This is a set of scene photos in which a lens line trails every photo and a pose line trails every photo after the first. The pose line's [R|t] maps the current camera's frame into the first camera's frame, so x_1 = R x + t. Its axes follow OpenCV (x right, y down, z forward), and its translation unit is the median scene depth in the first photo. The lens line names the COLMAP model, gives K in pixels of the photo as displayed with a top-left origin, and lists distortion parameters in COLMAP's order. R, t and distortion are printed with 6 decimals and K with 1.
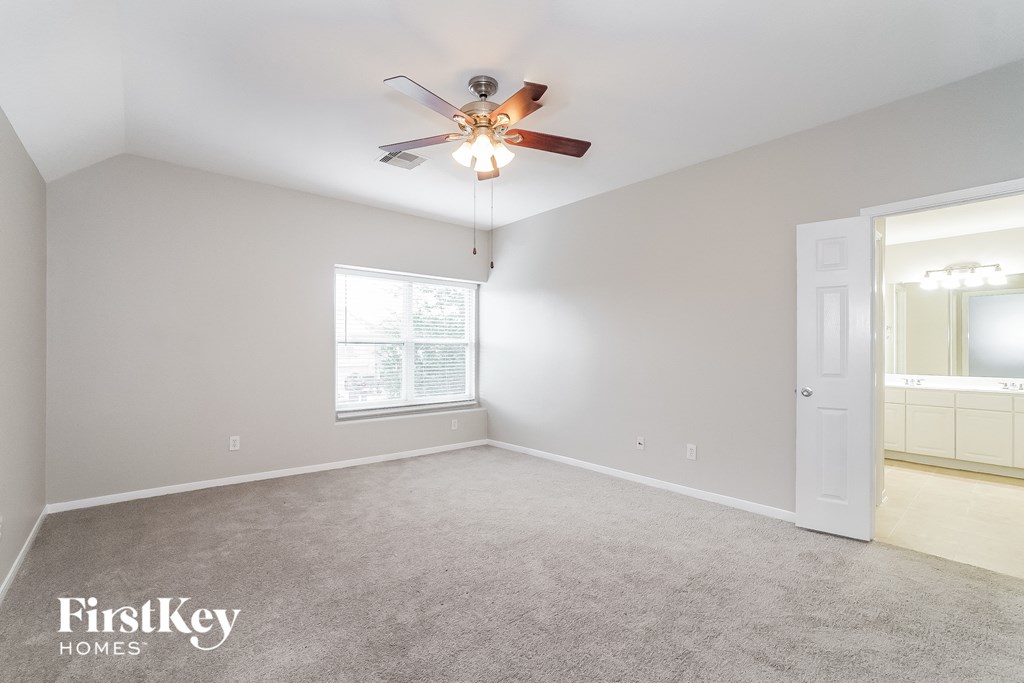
lens RADIAL K [[446.8, 0, 507.6], [0, 446.8, 346.4], [0, 0, 1]] dist [-0.038298, 0.000431]
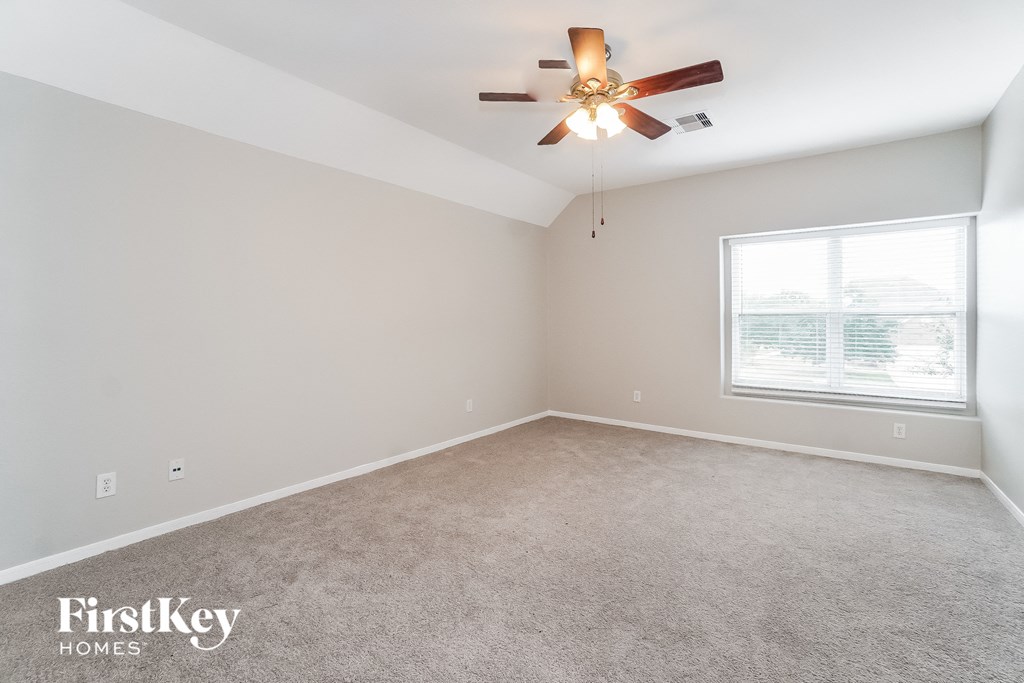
lens RADIAL K [[461.5, 0, 504.6], [0, 461.5, 331.6], [0, 0, 1]] dist [-0.037315, 0.000490]
pose [[0.200431, 0.019150, -0.979521, 0.411402], [0.008063, 0.999743, 0.021195, 0.001555], [0.979675, -0.012147, 0.200225, 0.247741]]
